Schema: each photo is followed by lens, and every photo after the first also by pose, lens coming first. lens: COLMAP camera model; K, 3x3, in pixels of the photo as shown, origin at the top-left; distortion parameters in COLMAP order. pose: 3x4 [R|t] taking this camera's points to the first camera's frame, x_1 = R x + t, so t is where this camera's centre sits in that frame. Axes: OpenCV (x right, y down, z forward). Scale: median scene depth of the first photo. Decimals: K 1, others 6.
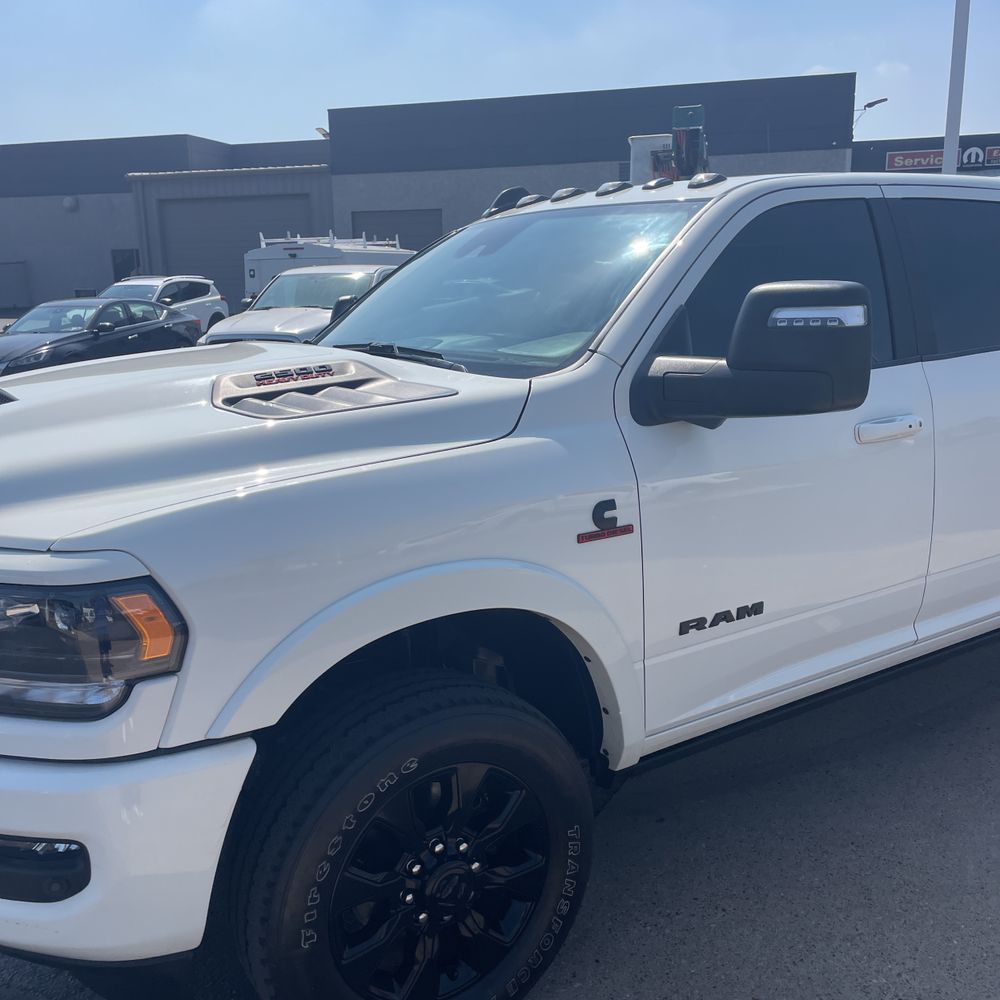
lens RADIAL K [[1040.5, 0, 494.5], [0, 1040.5, 503.4], [0, 0, 1]] dist [0.057610, 0.000000]
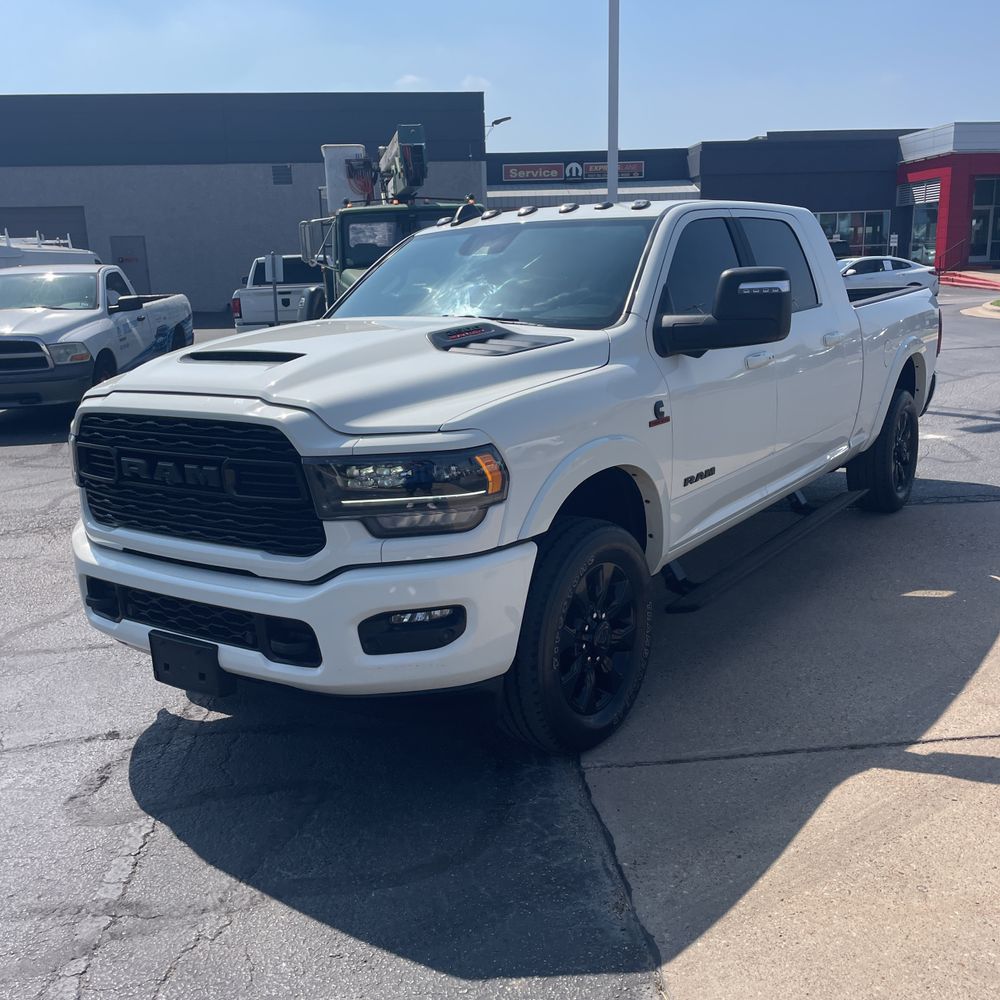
lens RADIAL K [[1040.5, 0, 500.2], [0, 1040.5, 523.1], [0, 0, 1]] dist [0.057610, 0.000000]
pose [[0.932859, -0.093883, 0.347793, -0.657102], [0.088186, 0.995583, 0.032212, 0.103936], [-0.349281, 0.000622, 0.937018, -0.423098]]
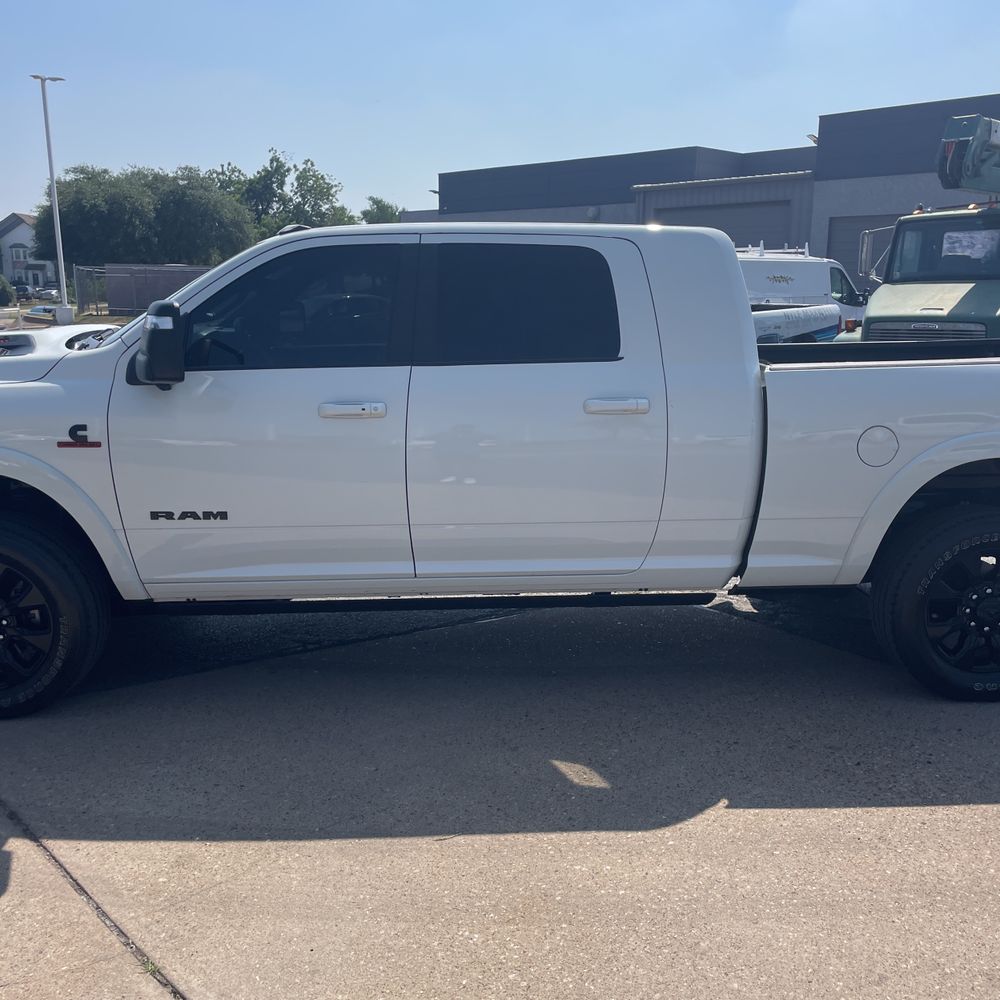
lens RADIAL K [[1040.5, 0, 504.1], [0, 1040.5, 499.5], [0, 0, 1]] dist [0.057610, 0.000000]
pose [[0.862819, 0.130219, -0.488454, 1.400036], [-0.132624, 0.990717, 0.029850, -0.022372], [0.487806, 0.039026, 0.872079, -0.127130]]
